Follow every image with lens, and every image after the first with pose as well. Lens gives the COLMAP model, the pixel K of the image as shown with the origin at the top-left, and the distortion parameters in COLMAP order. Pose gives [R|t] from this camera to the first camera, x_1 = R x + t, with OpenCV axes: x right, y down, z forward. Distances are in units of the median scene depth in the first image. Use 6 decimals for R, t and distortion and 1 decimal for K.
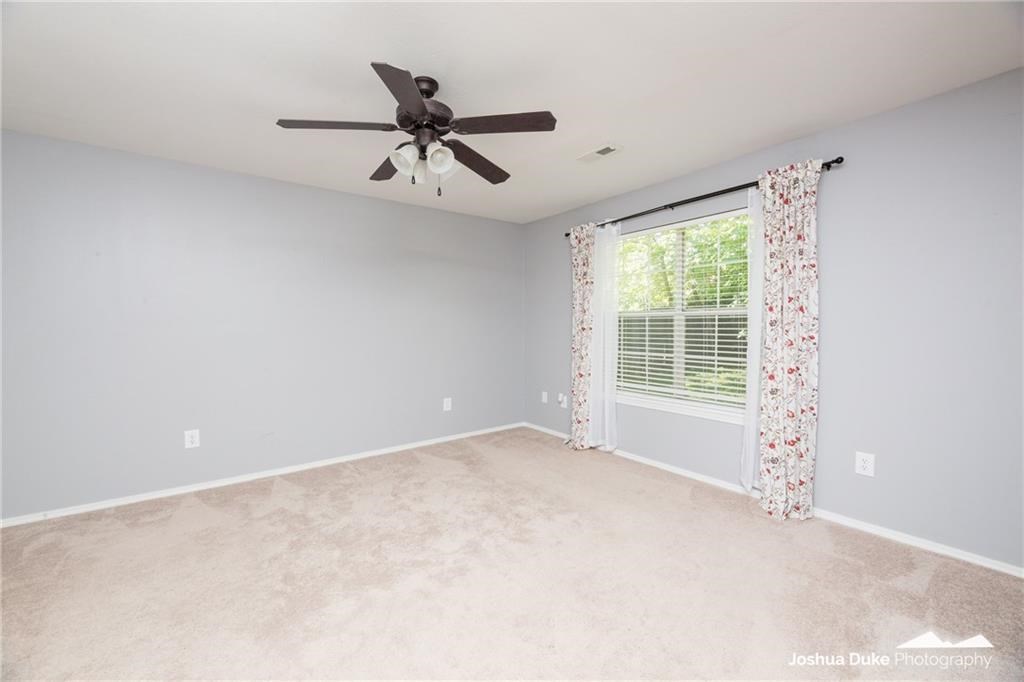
lens RADIAL K [[417.8, 0, 512.0], [0, 417.8, 341.0], [0, 0, 1]] dist [-0.000586, -0.000239]
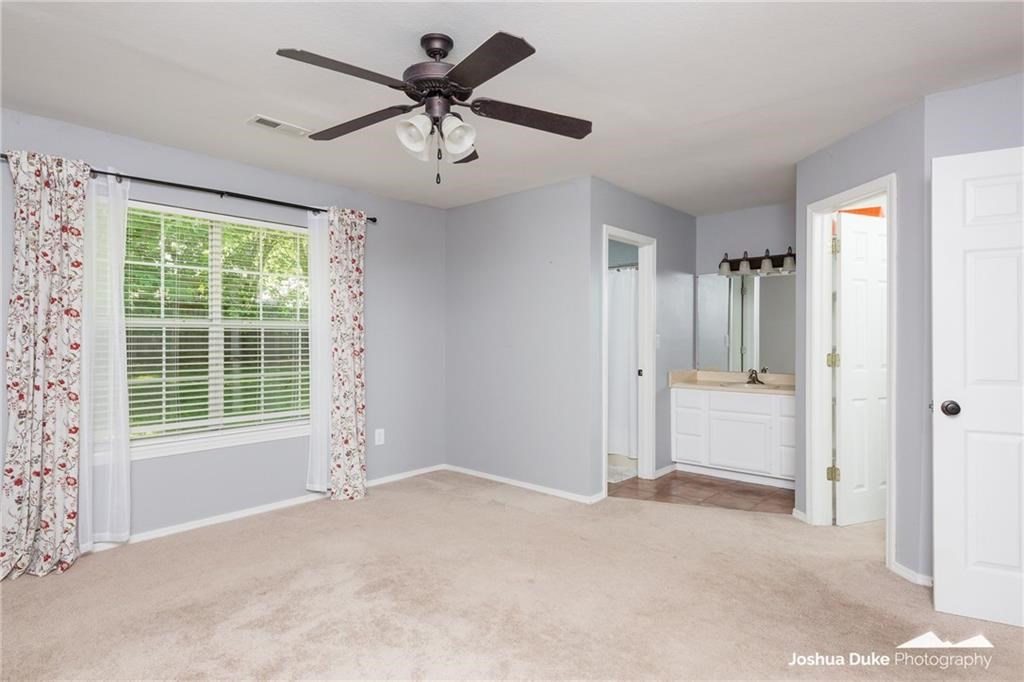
lens RADIAL K [[563.5, 0, 512.0], [0, 563.5, 341.0], [0, 0, 1]] dist [0.002013, 0.000316]
pose [[-0.211436, -0.001918, 0.977390, -0.815758], [0.038839, 0.999192, 0.010362, -0.024081], [-0.976620, 0.040152, -0.211190, 0.690235]]
